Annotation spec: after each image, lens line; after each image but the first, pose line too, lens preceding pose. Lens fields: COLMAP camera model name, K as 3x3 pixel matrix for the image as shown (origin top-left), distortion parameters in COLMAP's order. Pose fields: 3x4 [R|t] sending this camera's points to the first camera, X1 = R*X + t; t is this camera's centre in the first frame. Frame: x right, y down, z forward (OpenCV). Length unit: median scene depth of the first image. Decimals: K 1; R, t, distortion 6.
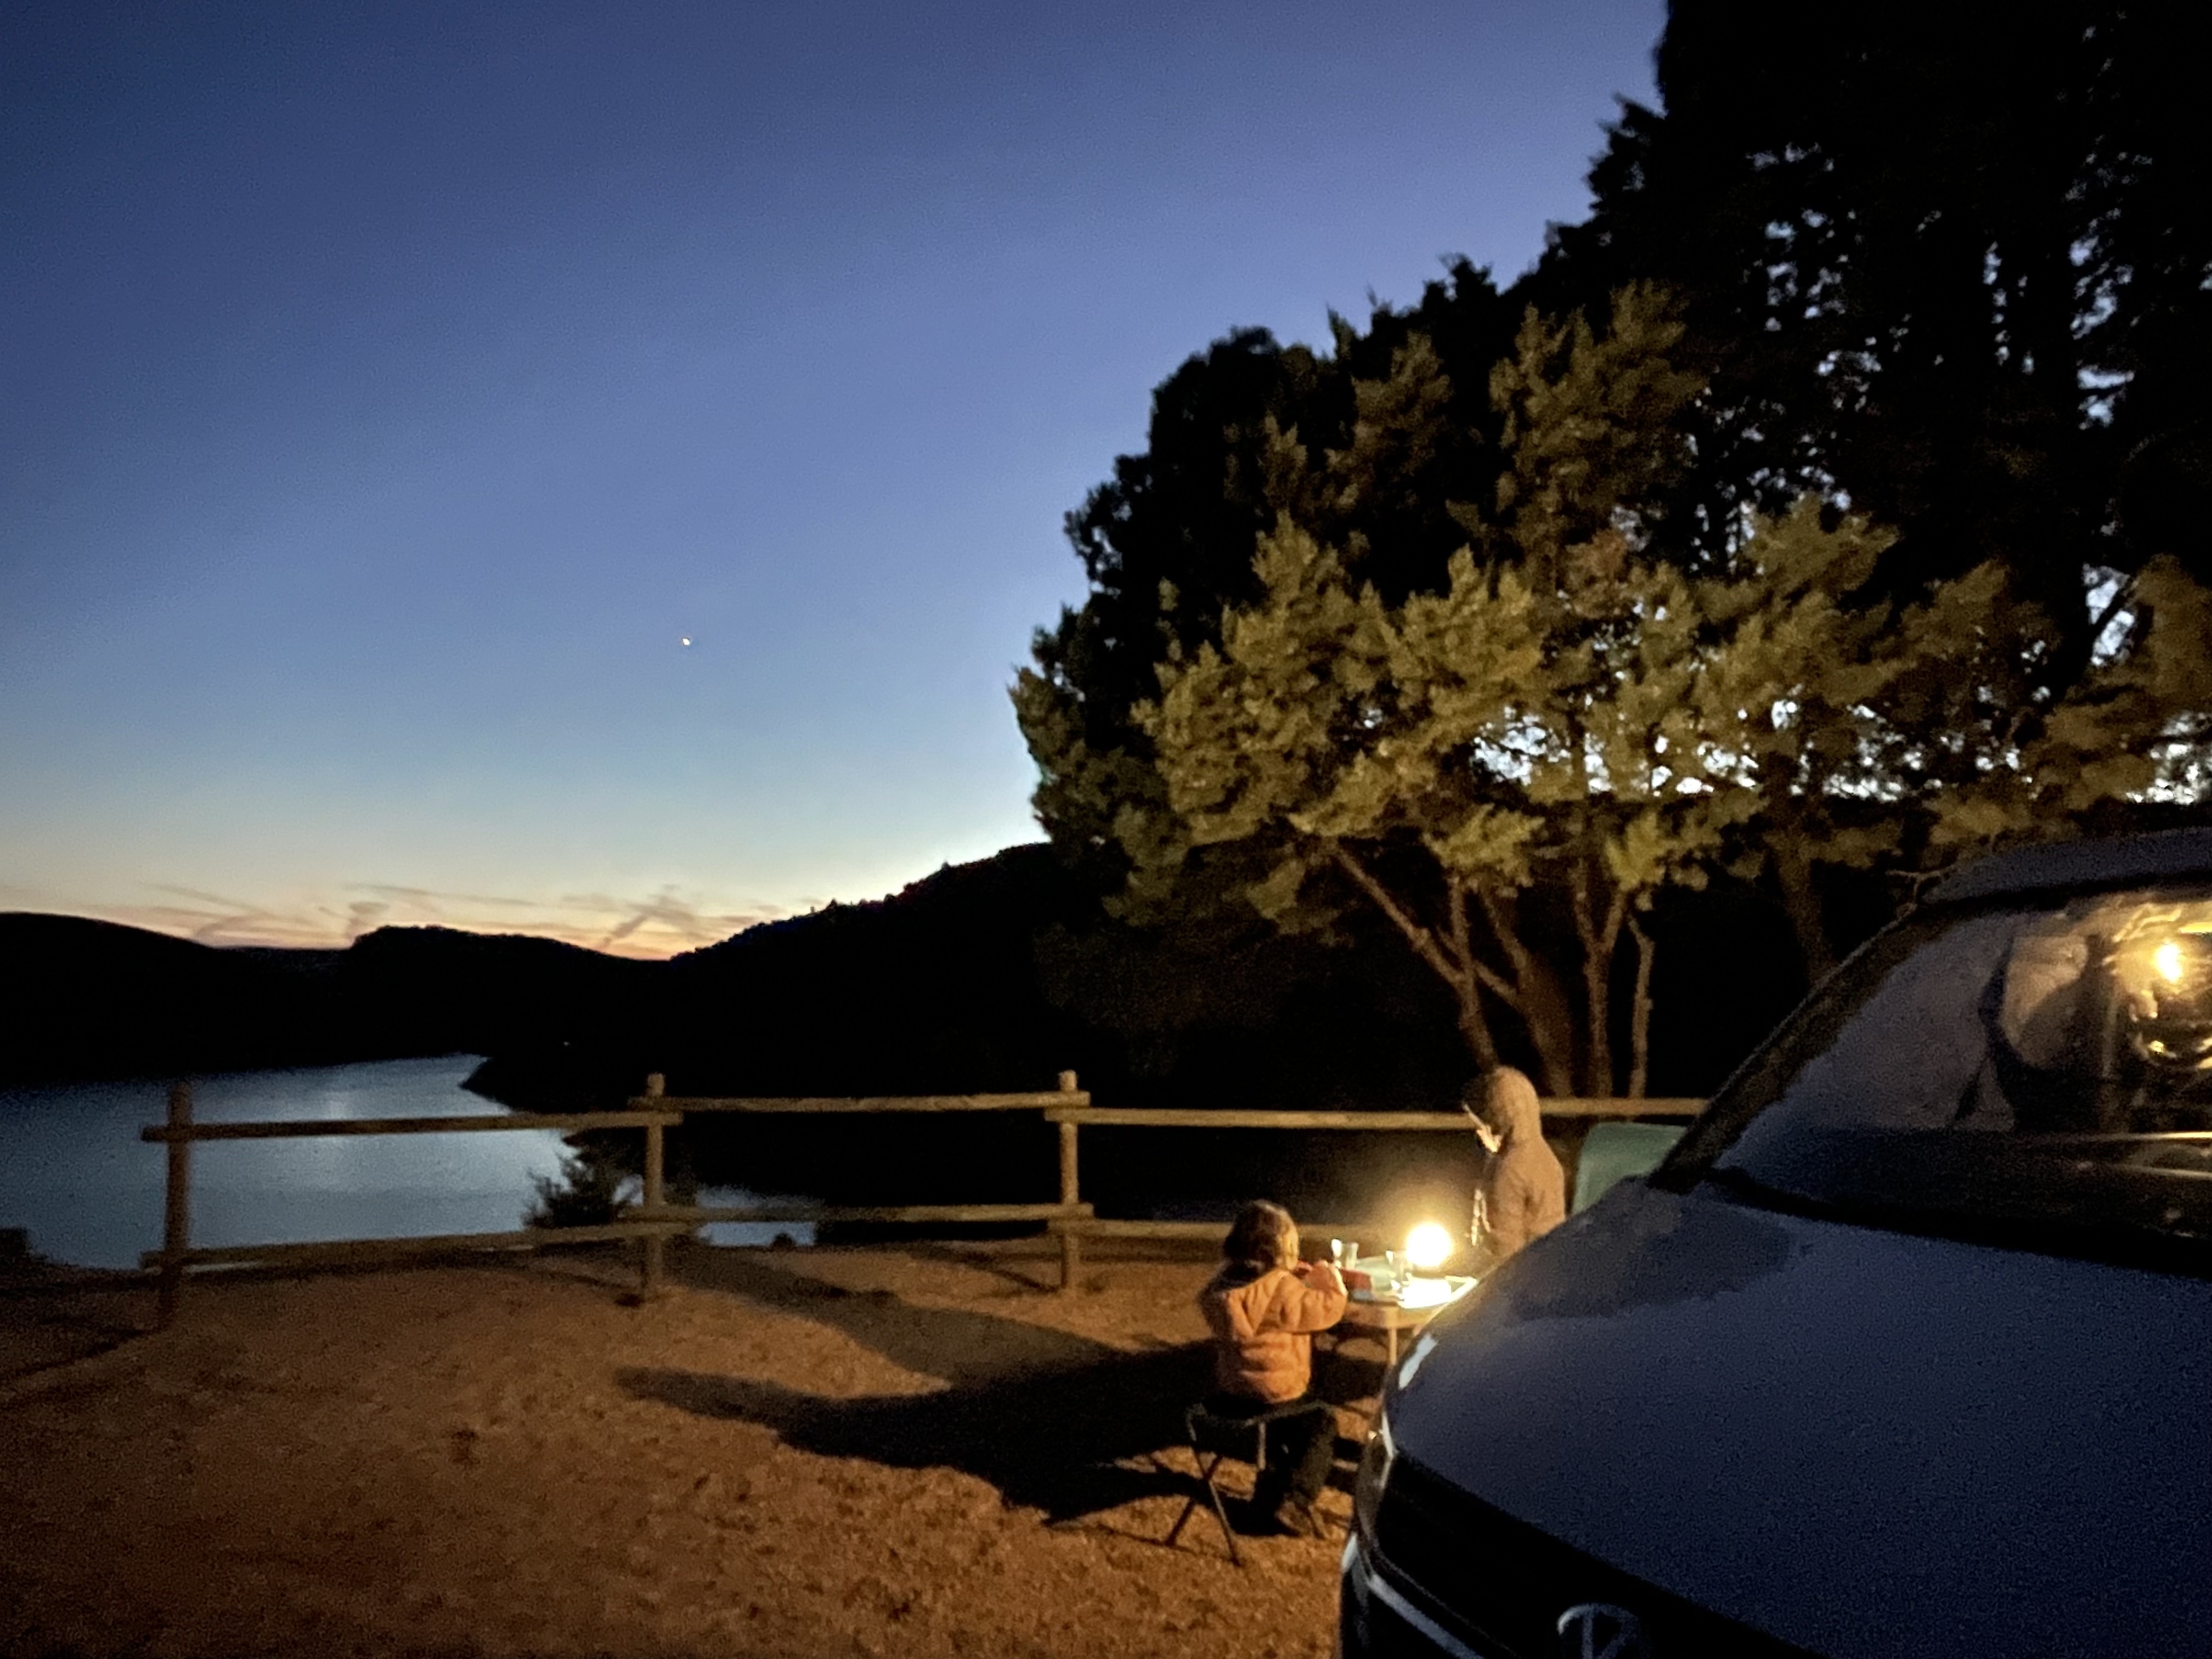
lens RADIAL K [[1516.2, 0, 1117.3], [0, 1516.2, 824.7], [0, 0, 1]] dist [-0.035553, 0.001717]
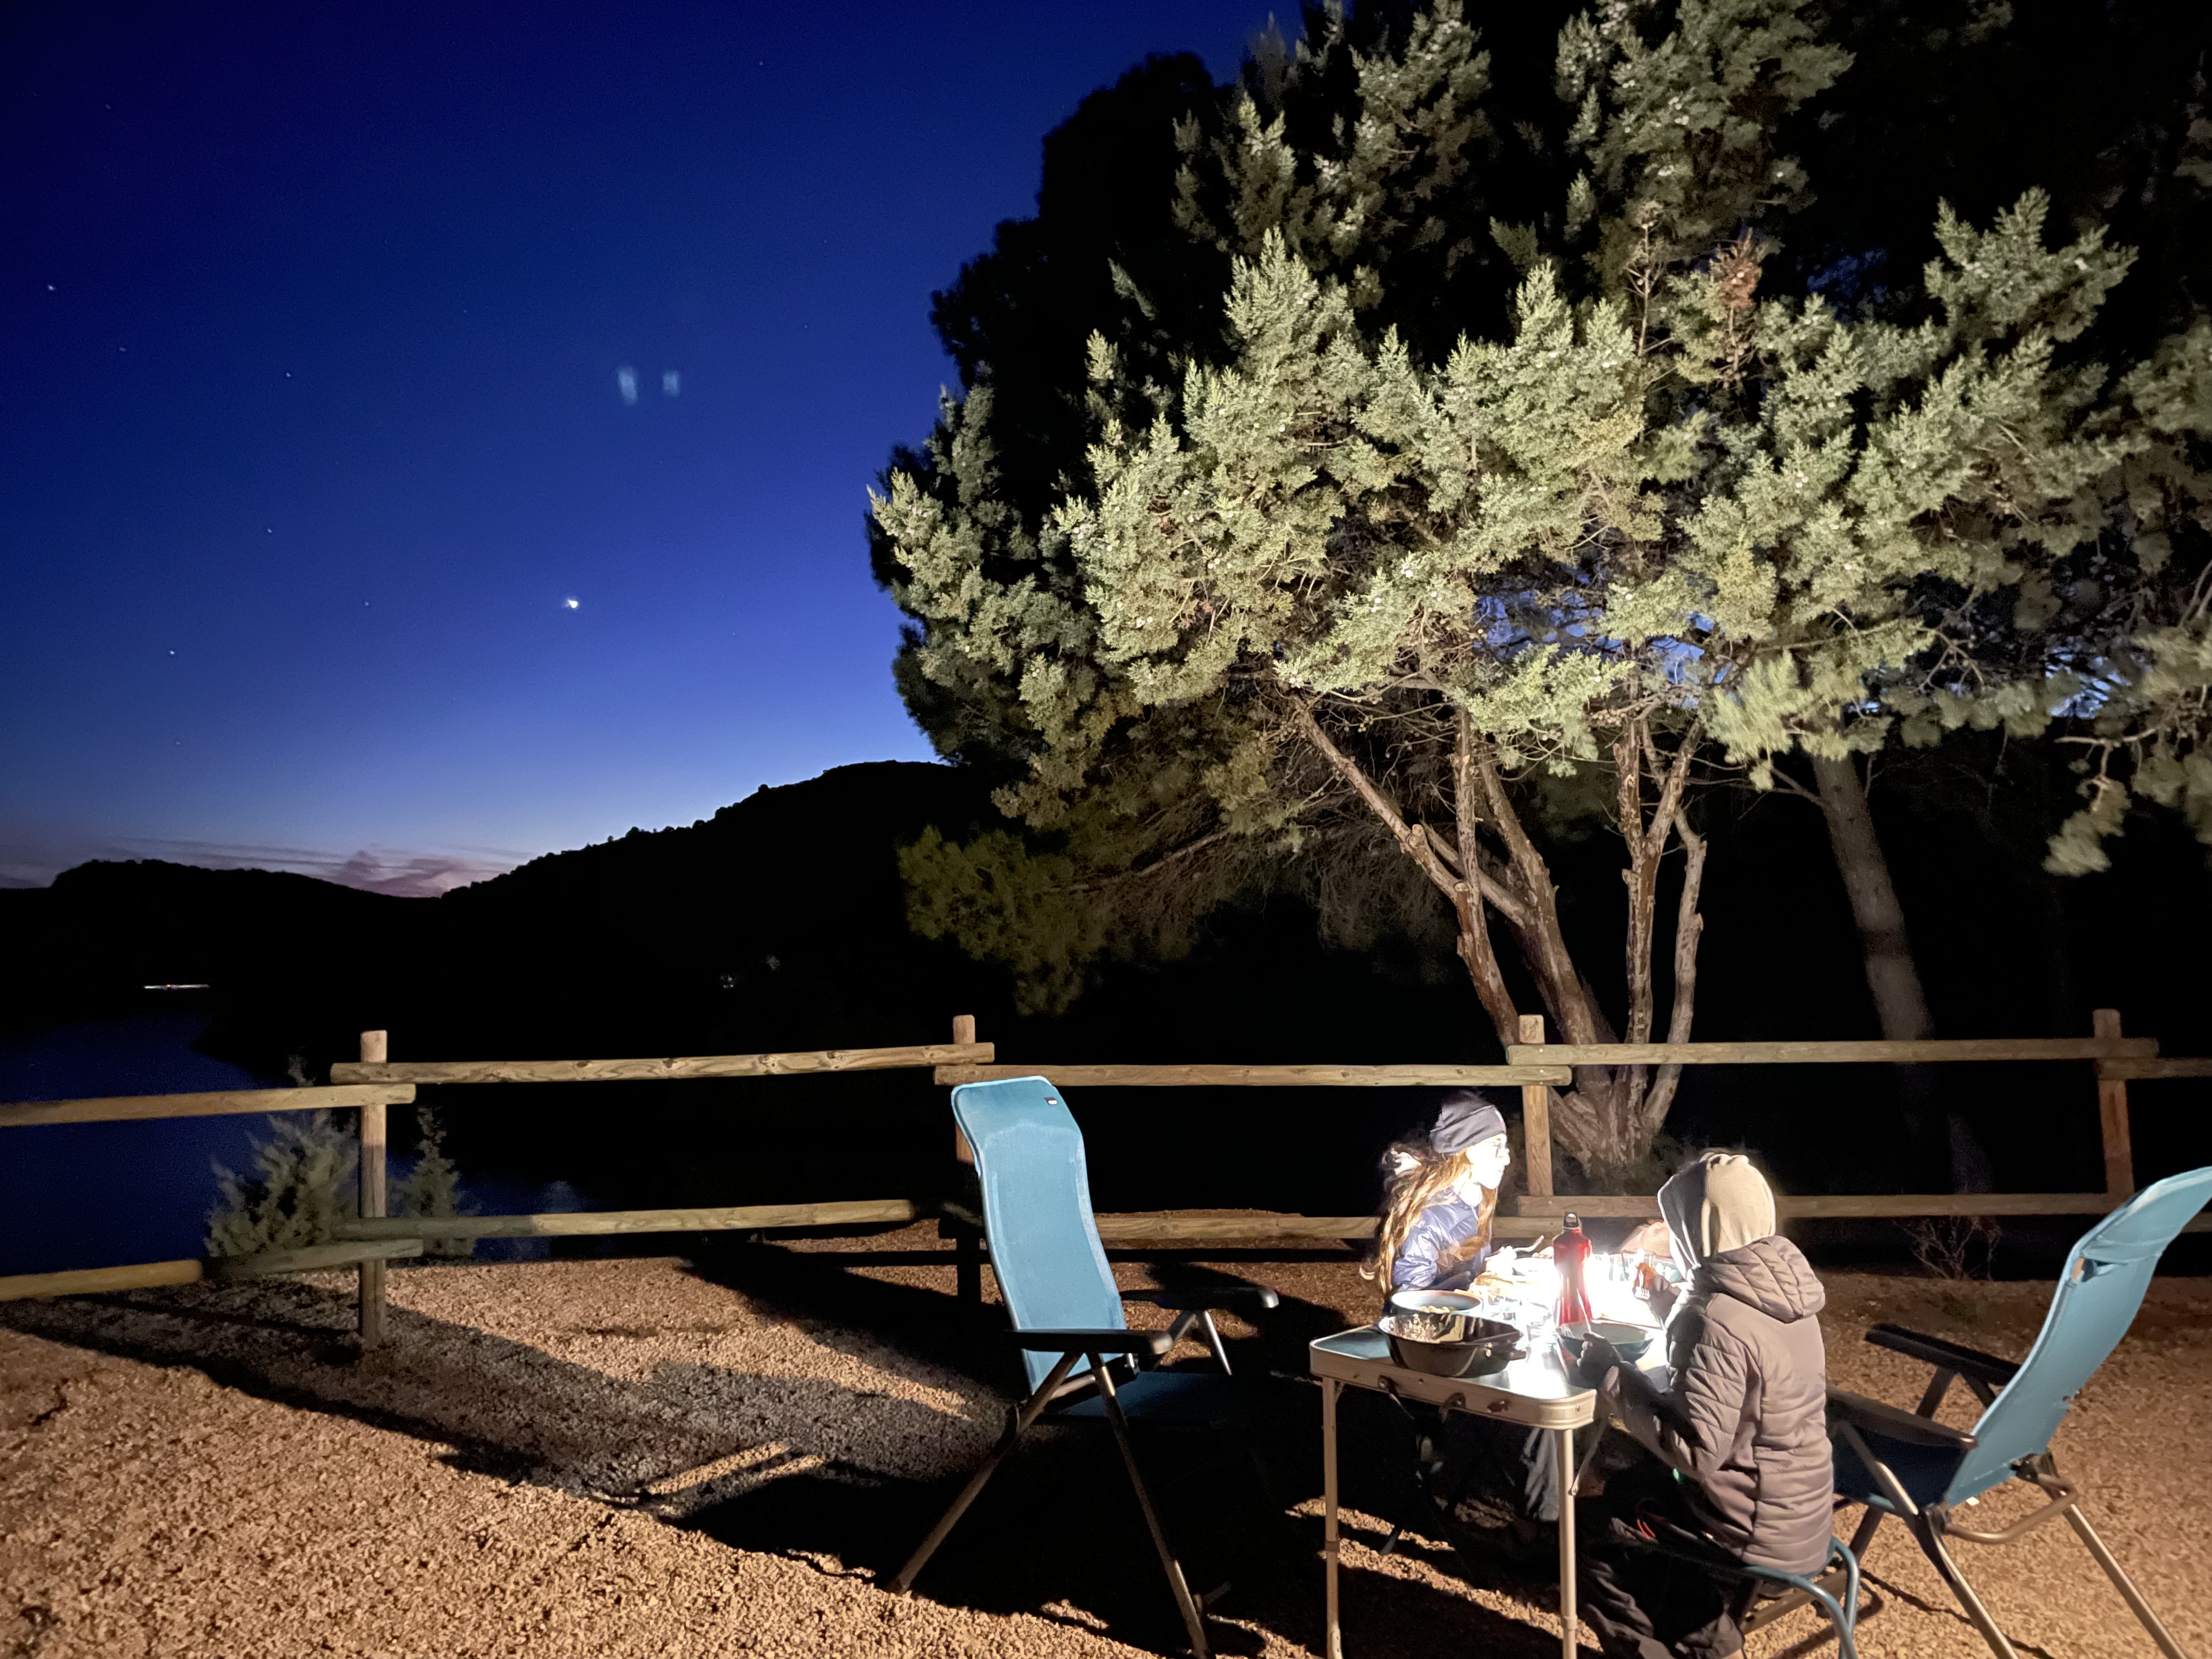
lens RADIAL K [[1660.1, 0, 1093.7], [0, 1660.1, 837.7], [0, 0, 1]] dist [0.035628, -0.011888]
pose [[0.996448, -0.005053, 0.084061, -0.039317], [0.000313, 0.998414, 0.056306, 0.032508], [-0.084212, -0.056079, 0.994869, 0.206652]]
